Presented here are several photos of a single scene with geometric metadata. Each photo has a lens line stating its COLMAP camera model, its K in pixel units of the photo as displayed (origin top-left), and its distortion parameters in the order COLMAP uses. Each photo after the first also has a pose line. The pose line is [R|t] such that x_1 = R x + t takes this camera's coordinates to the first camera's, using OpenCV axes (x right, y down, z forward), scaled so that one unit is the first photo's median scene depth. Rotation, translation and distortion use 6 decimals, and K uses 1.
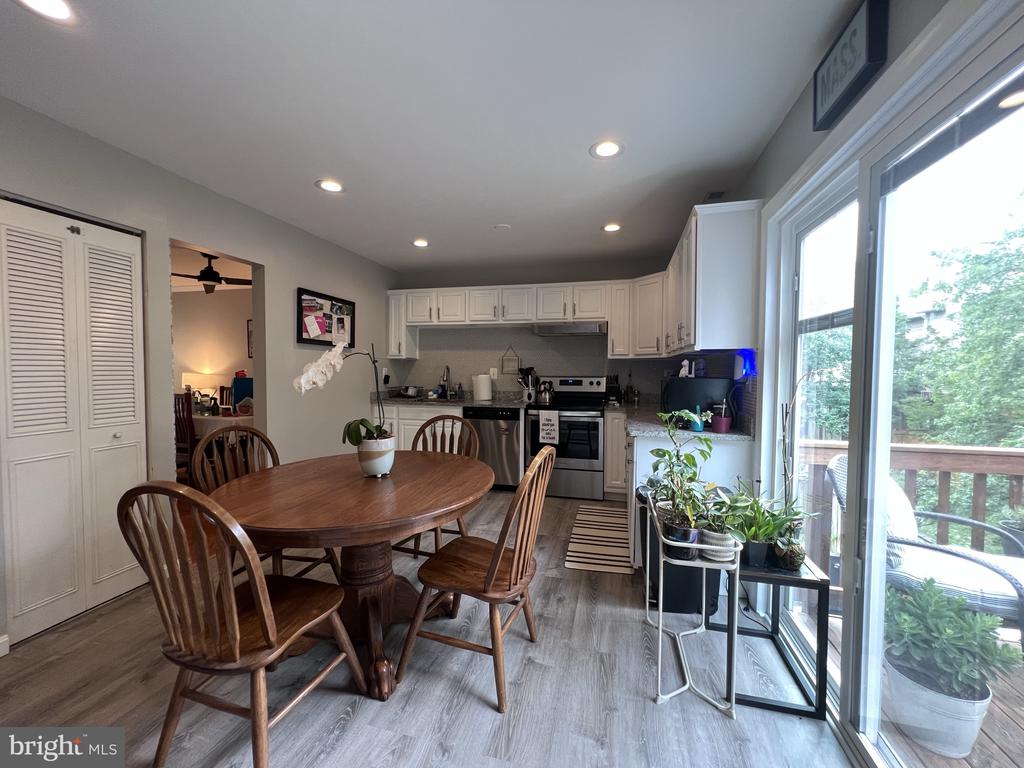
lens RADIAL K [[409.6, 0, 509.4], [0, 409.6, 381.2], [0, 0, 1]] dist [-0.002585, 0.001299]
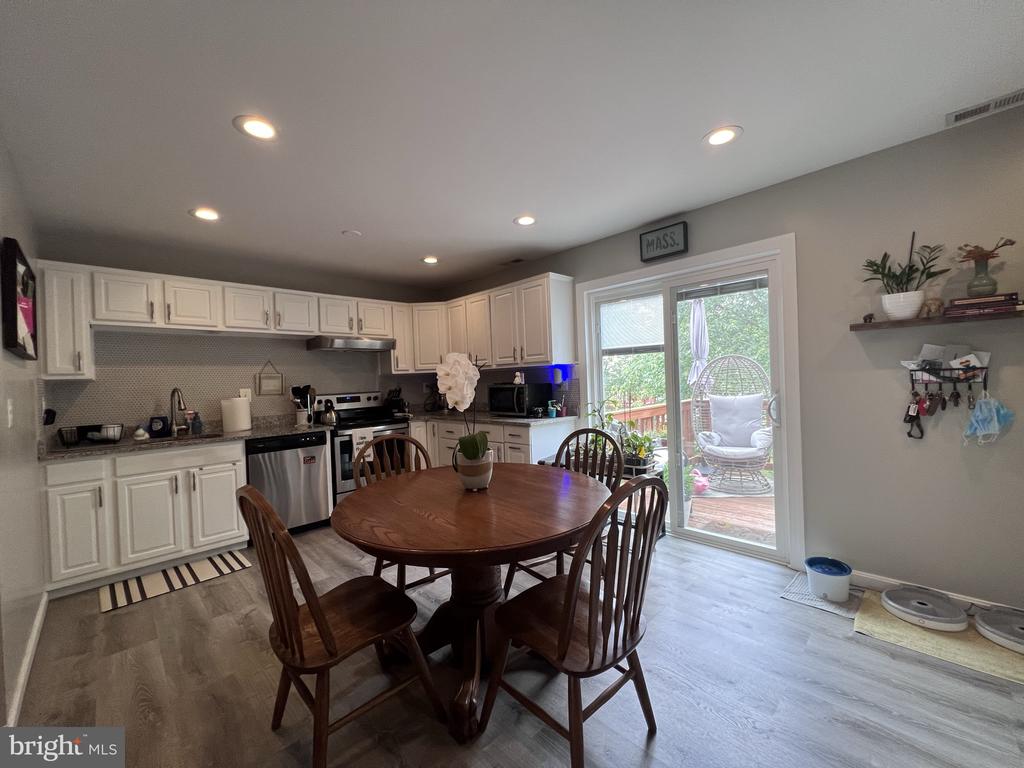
lens RADIAL K [[408.5, 0, 514.0], [0, 408.5, 387.8], [0, 0, 1]] dist [0.001874, -0.000689]
pose [[0.529775, -0.041433, 0.847126, -0.466158], [0.067844, 0.997676, 0.006368, -0.003811], [-0.845420, 0.054099, 0.531355, 0.161478]]
